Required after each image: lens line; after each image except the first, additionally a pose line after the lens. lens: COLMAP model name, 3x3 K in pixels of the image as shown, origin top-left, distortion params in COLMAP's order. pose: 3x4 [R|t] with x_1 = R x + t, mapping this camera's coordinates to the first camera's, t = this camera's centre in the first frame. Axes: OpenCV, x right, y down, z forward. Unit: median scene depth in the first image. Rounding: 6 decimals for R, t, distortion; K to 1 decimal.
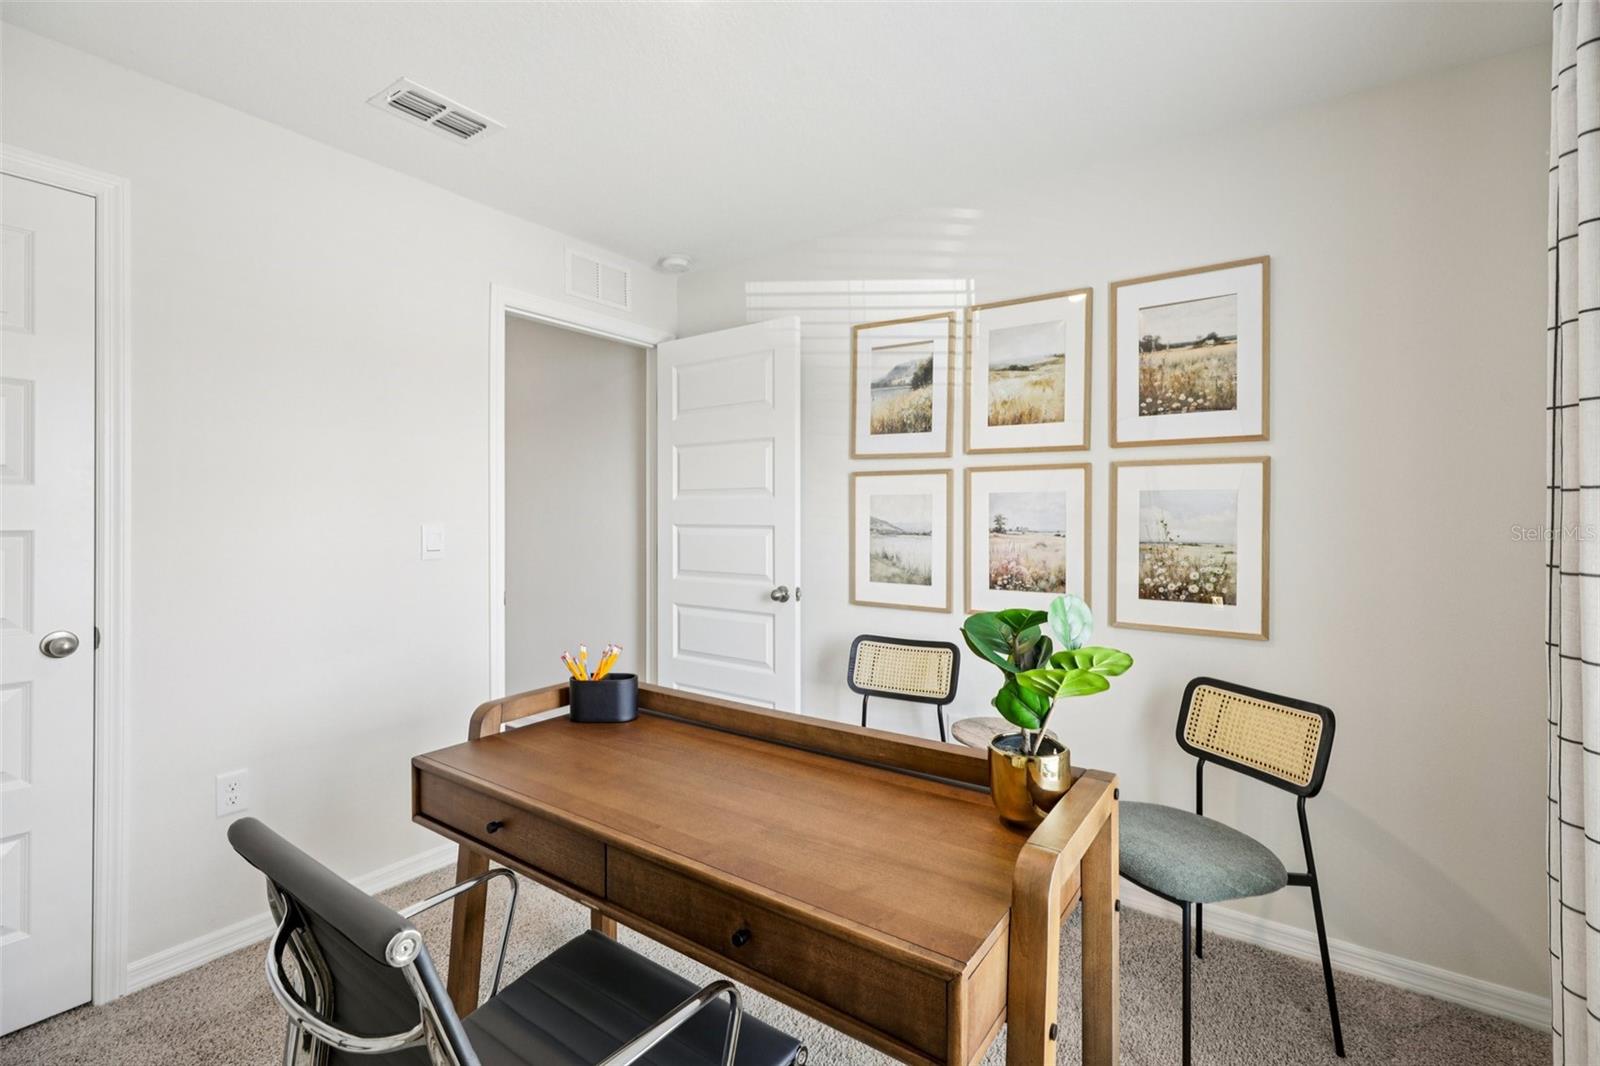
lens RADIAL K [[711.7, 0, 827.1], [0, 711.7, 522.2], [0, 0, 1]] dist [0.000266, 0.000091]
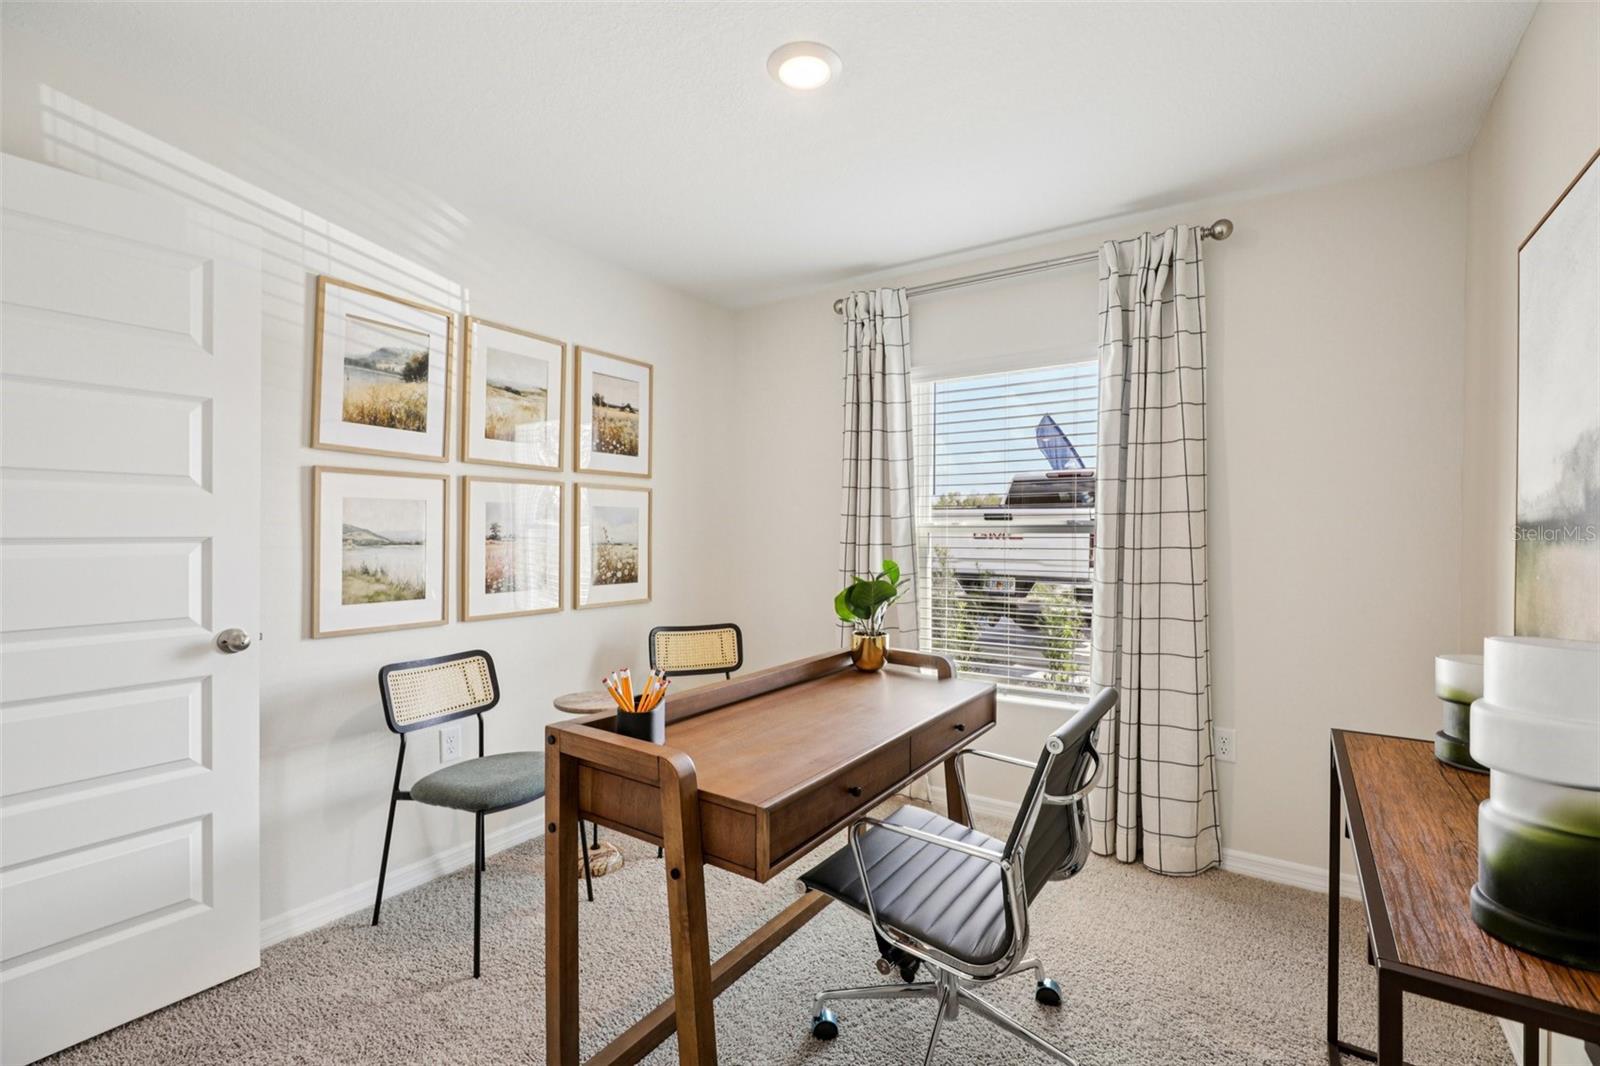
lens RADIAL K [[711.7, 0, 791.3], [0, 711.7, 530.8], [0, 0, 1]] dist [0.000266, 0.000091]
pose [[0.000642, -0.008715, 0.999962, -0.793691], [-0.000631, 0.999962, 0.008715, -0.008030], [-1.000000, -0.000637, 0.000637, 0.533515]]
